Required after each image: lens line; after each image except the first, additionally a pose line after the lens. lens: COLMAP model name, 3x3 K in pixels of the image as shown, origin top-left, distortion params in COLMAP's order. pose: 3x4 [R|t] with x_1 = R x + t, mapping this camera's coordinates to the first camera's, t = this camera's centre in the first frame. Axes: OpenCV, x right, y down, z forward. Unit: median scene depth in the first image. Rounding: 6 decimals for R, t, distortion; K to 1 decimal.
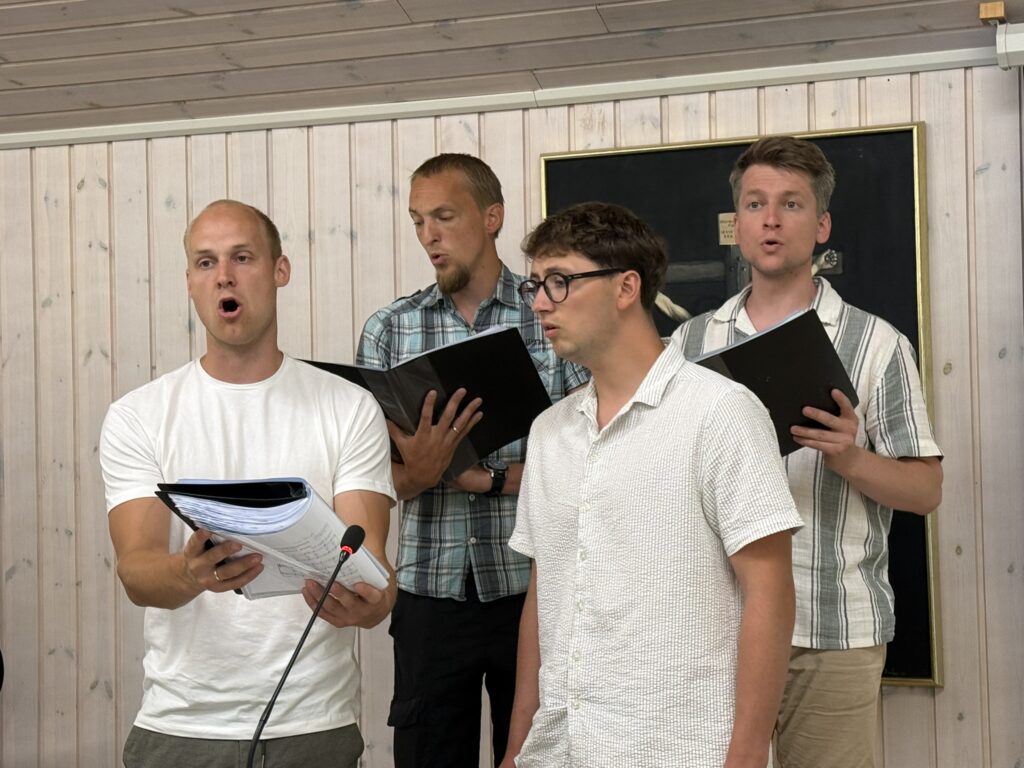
lens RADIAL K [[1948.6, 0, 516.1], [0, 1948.6, 387.0], [0, 0, 1]] dist [0.124555, 0.000000]
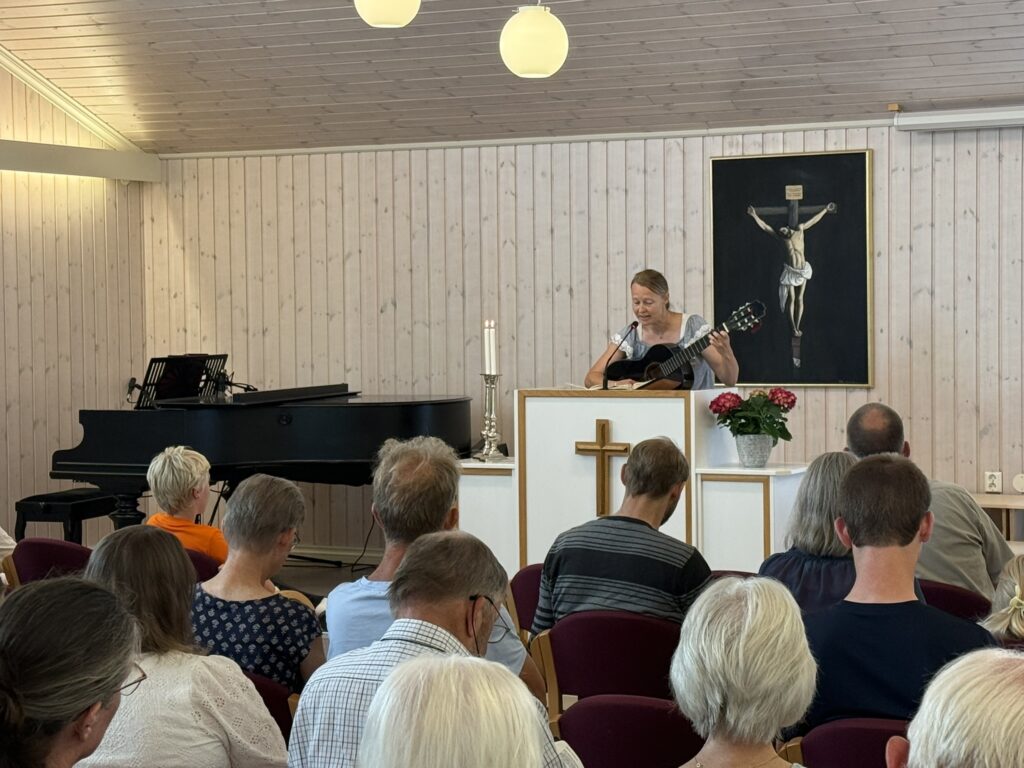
lens RADIAL K [[2427.0, 0, 488.0], [0, 2427.0, 374.2], [0, 0, 1]] dist [0.313367, 0.000000]
pose [[0.991508, 0.015872, -0.129071, 0.122387], [-0.008092, 0.998131, 0.060576, -0.035951], [0.129791, -0.059017, 0.989783, -1.790982]]
